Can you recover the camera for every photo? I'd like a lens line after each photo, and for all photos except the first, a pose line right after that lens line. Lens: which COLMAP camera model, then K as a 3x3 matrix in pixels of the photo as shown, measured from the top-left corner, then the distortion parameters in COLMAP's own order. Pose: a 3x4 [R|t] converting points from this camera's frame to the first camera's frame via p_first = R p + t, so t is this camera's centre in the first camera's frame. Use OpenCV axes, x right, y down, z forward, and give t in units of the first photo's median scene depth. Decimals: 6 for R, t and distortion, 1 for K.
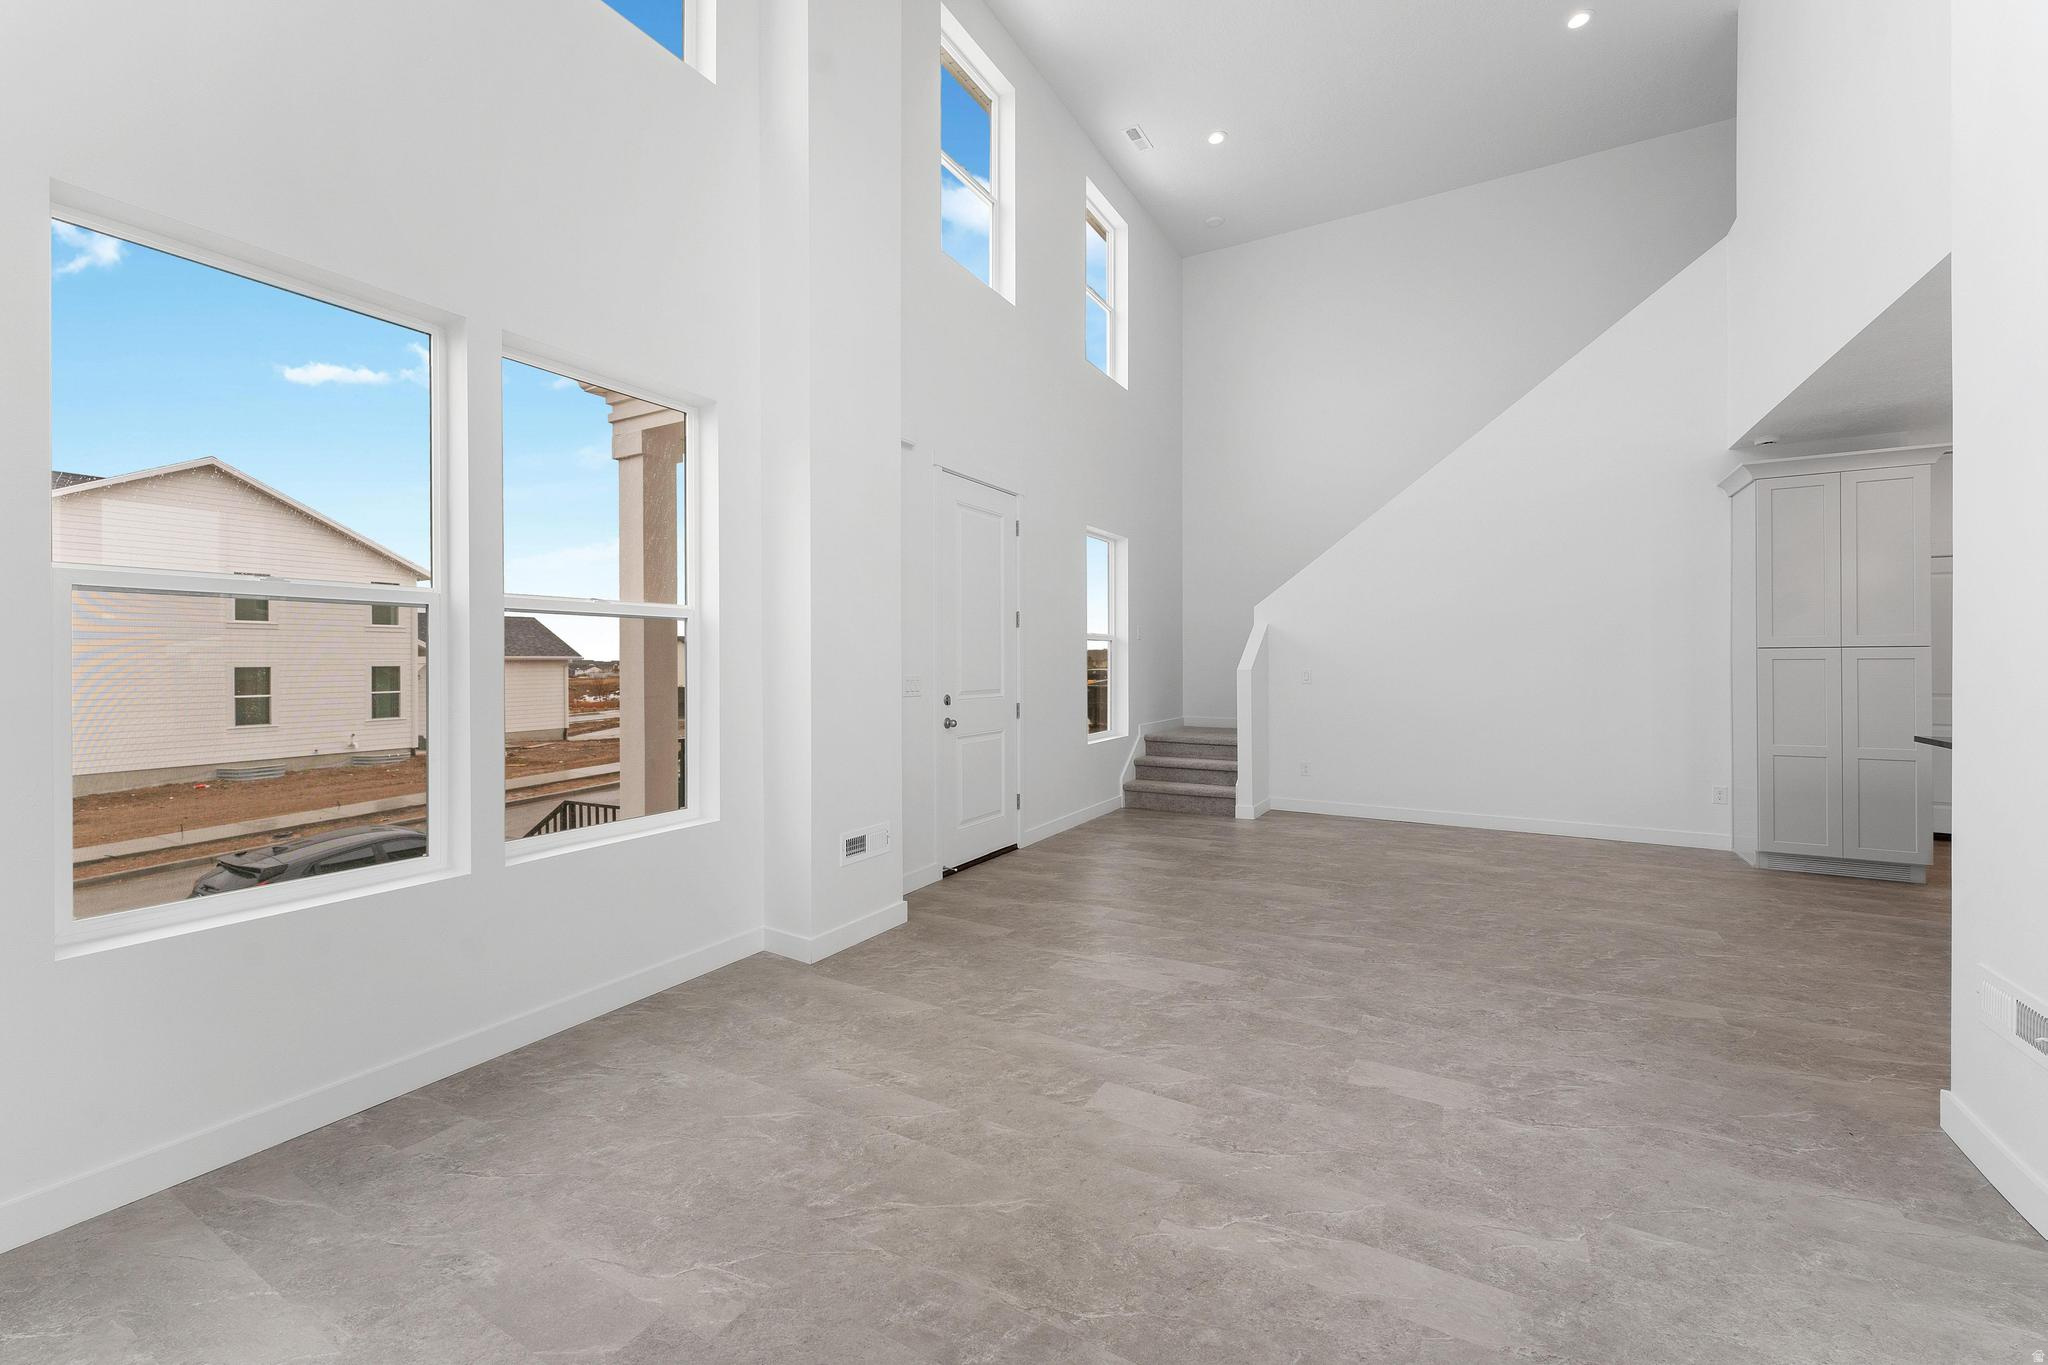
lens RADIAL K [[813.9, 0, 1015.3], [0, 813.9, 663.2], [0, 0, 1]] dist [-0.000338, 0.000211]
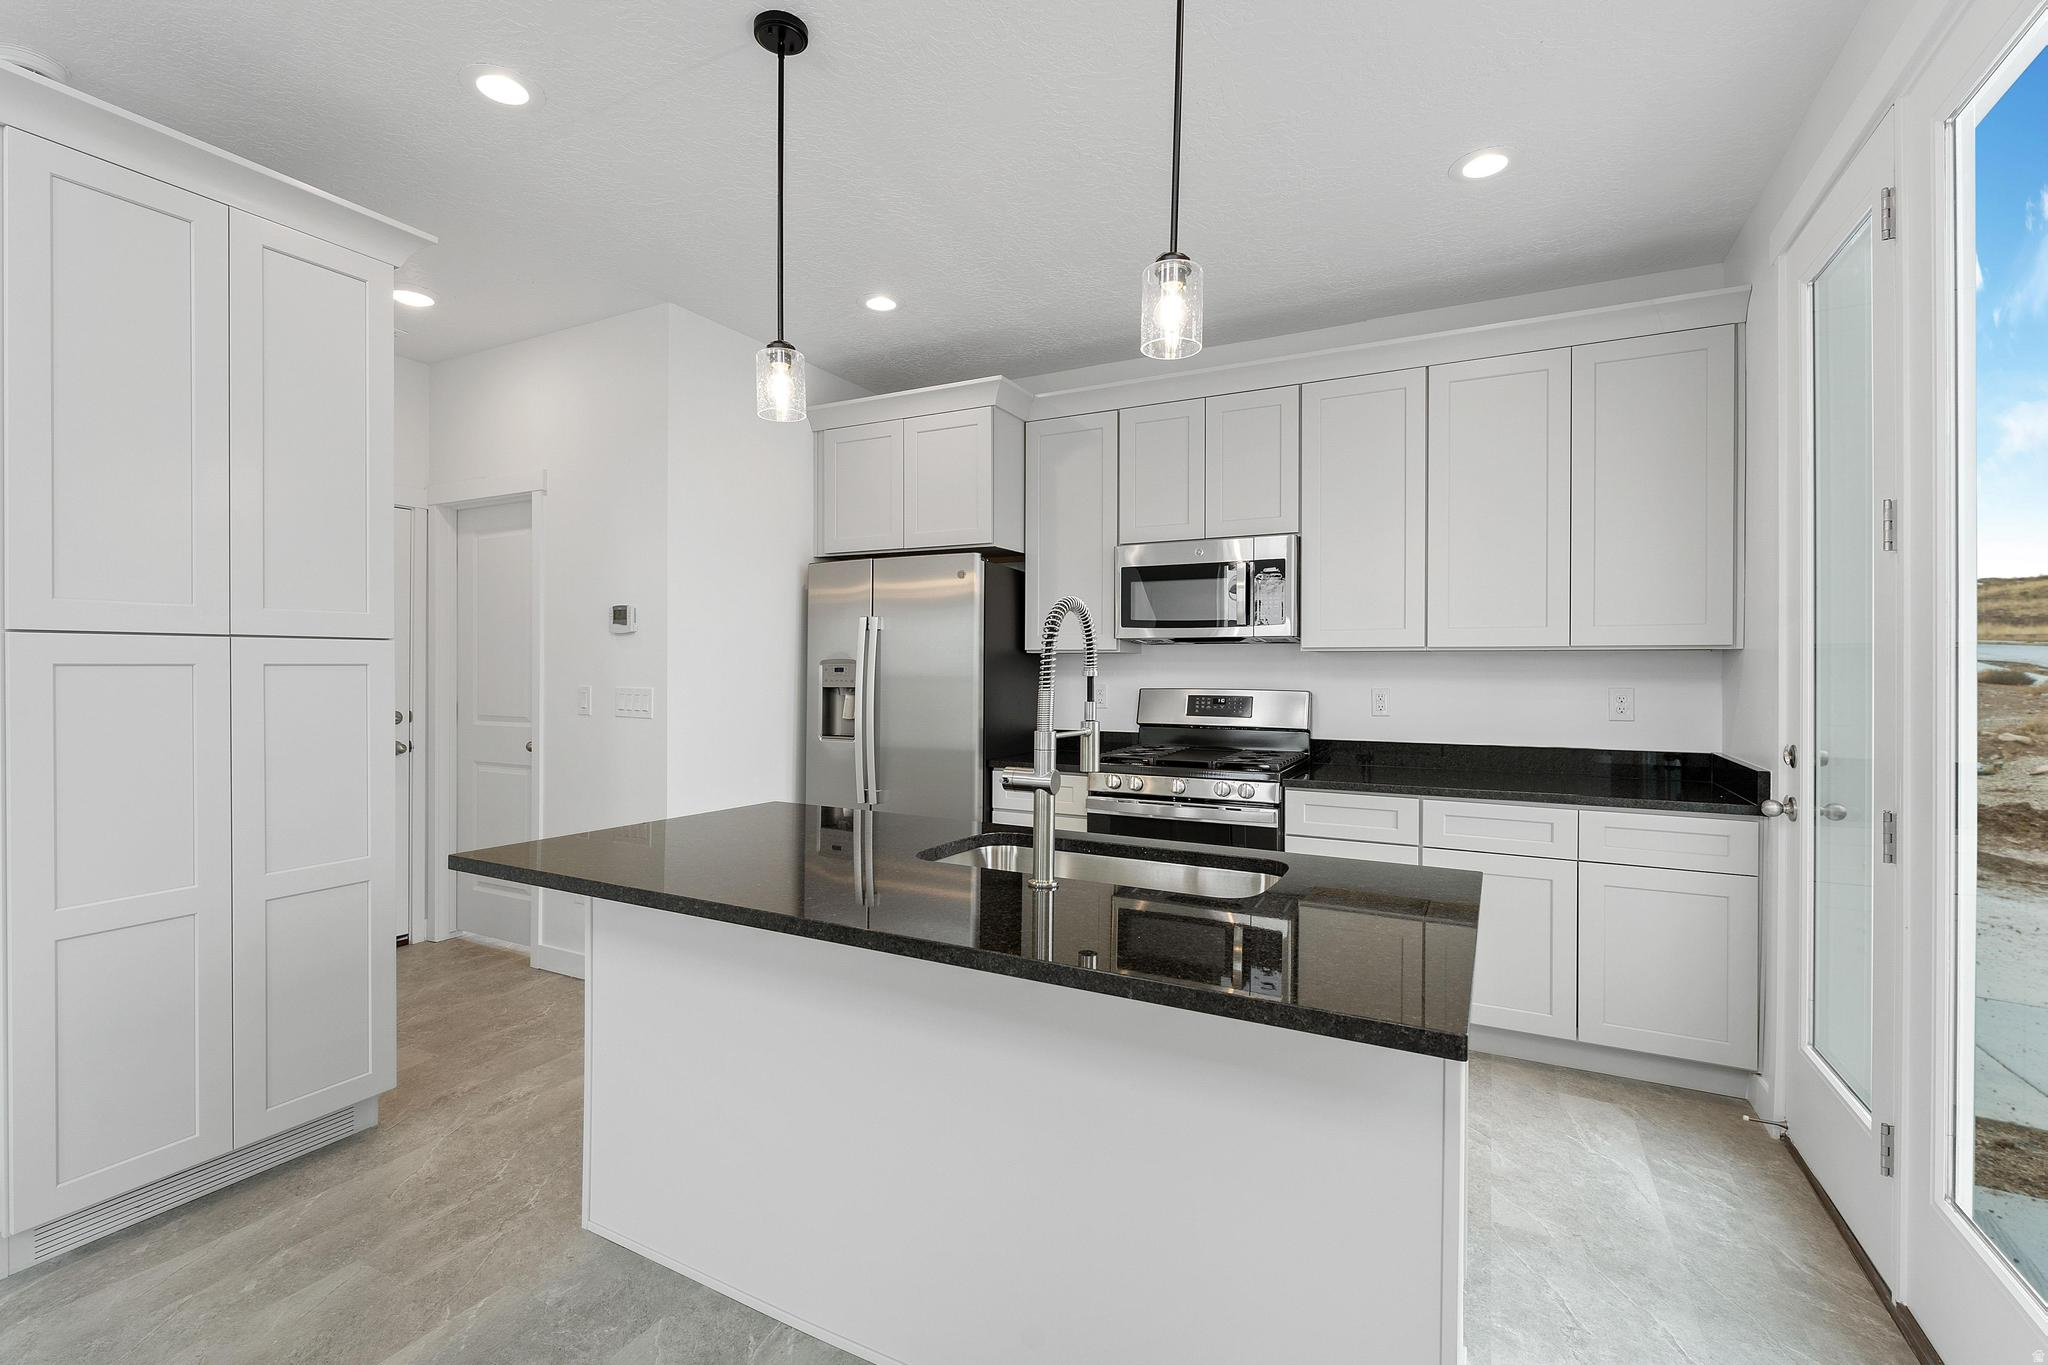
lens RADIAL K [[905.3, 0, 1012.3], [0, 905.3, 672.5], [0, 0, 1]] dist [-0.000791, 0.000002]
pose [[-0.043997, -0.002234, 0.999029, 0.539664], [0.000555, 0.999997, 0.002260, -0.002786], [-0.999031, 0.000654, -0.043996, 0.621719]]
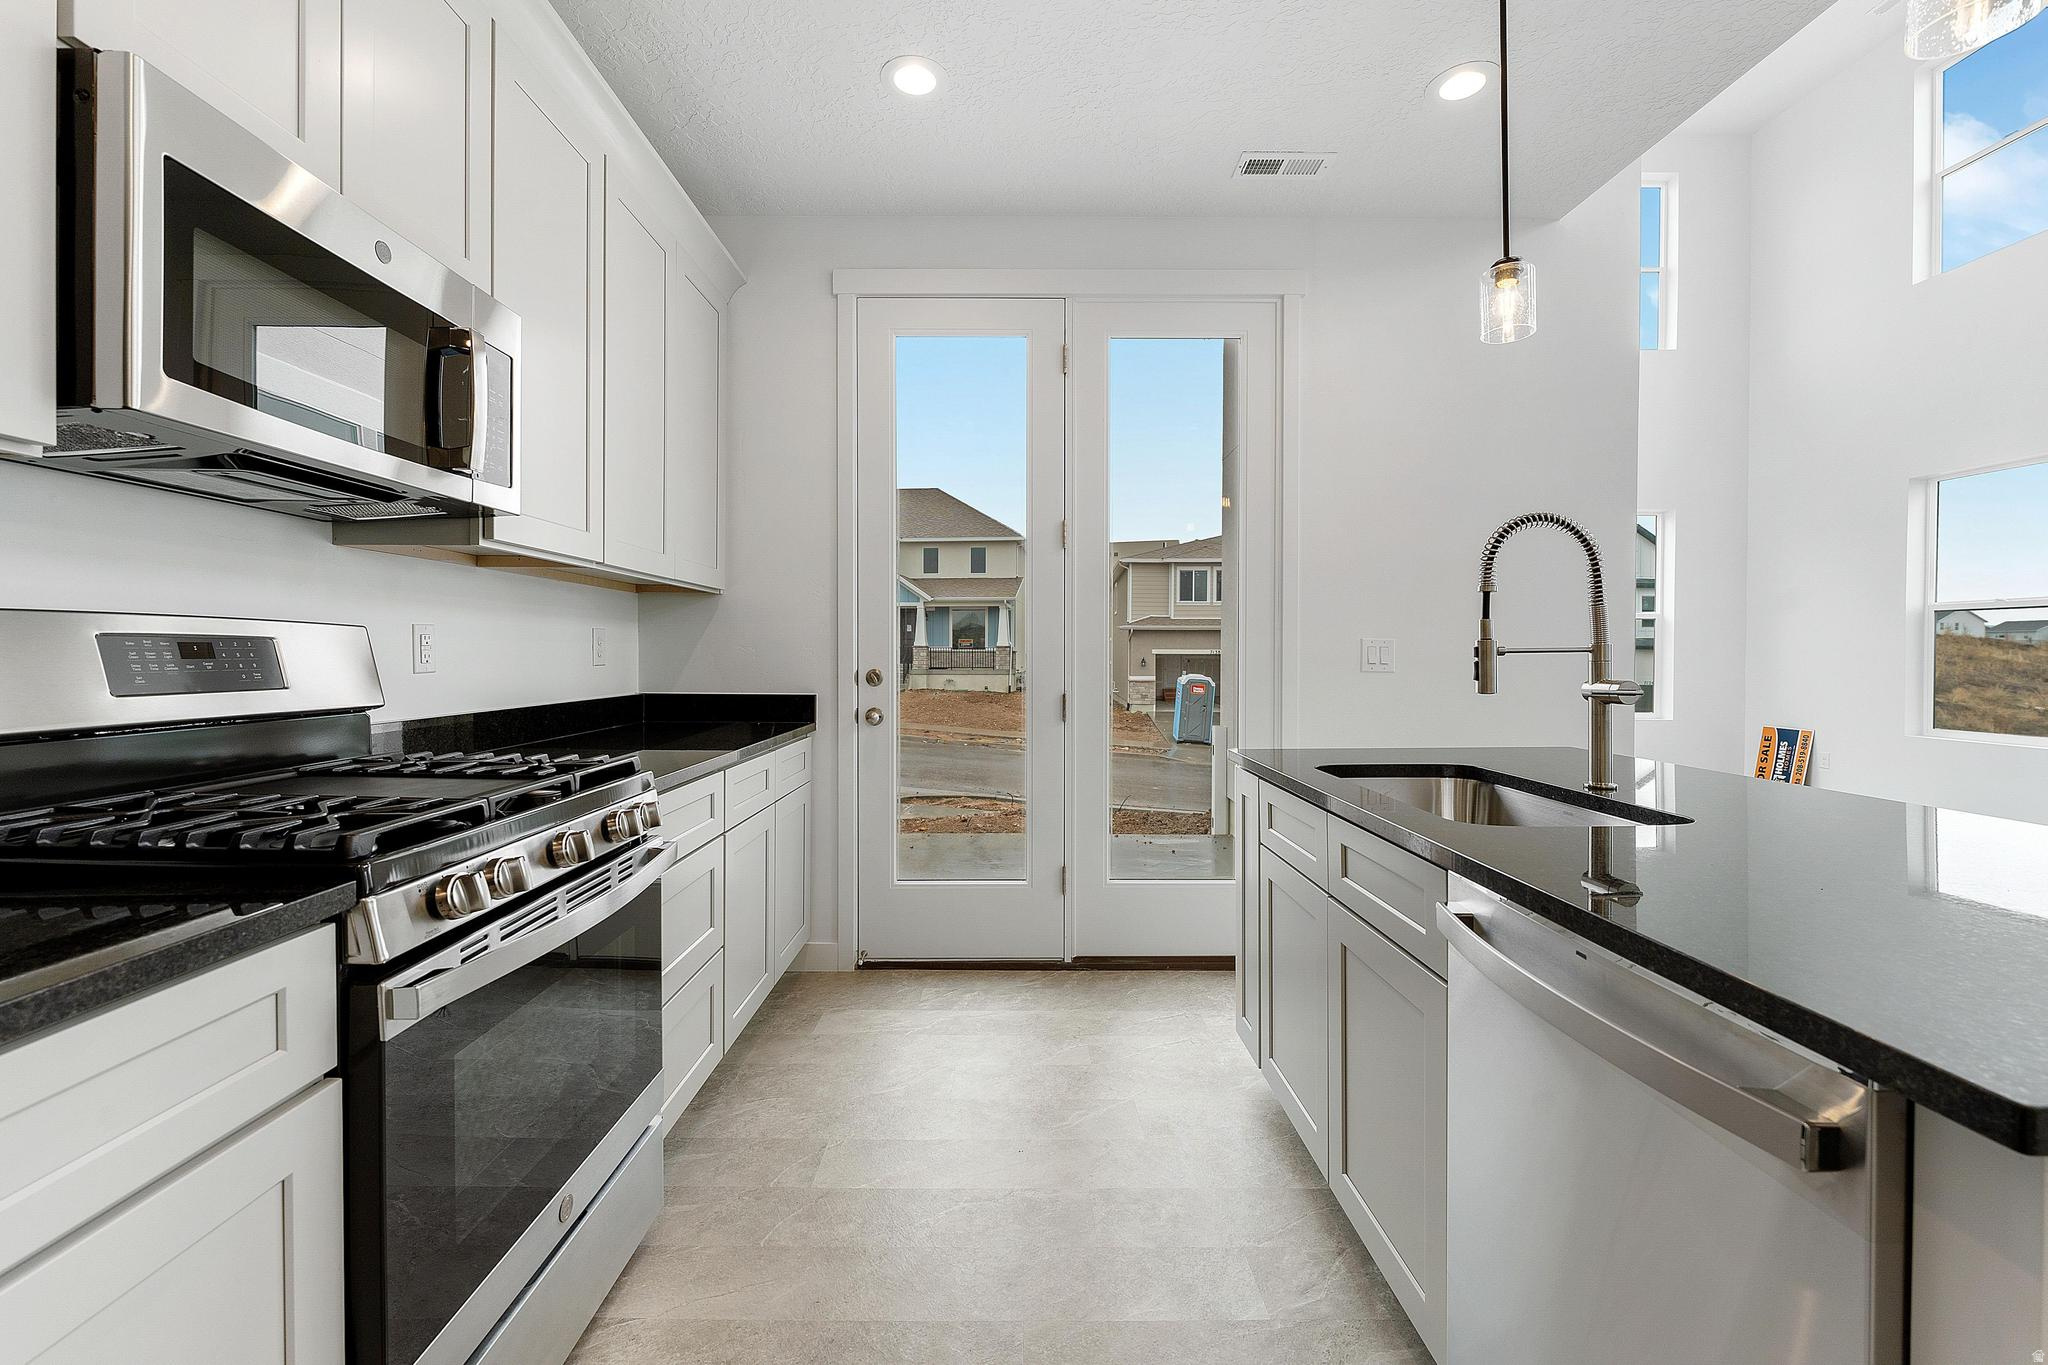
lens RADIAL K [[848.5, 0, 1017.9], [0, 848.5, 653.9], [0, 0, 1]] dist [0.000459, -0.000113]
pose [[-0.860457, -0.001900, -0.509519, 1.249243], [-0.005390, 0.999971, 0.005375, 0.023341], [0.509494, 0.007371, -0.860442, 0.770362]]
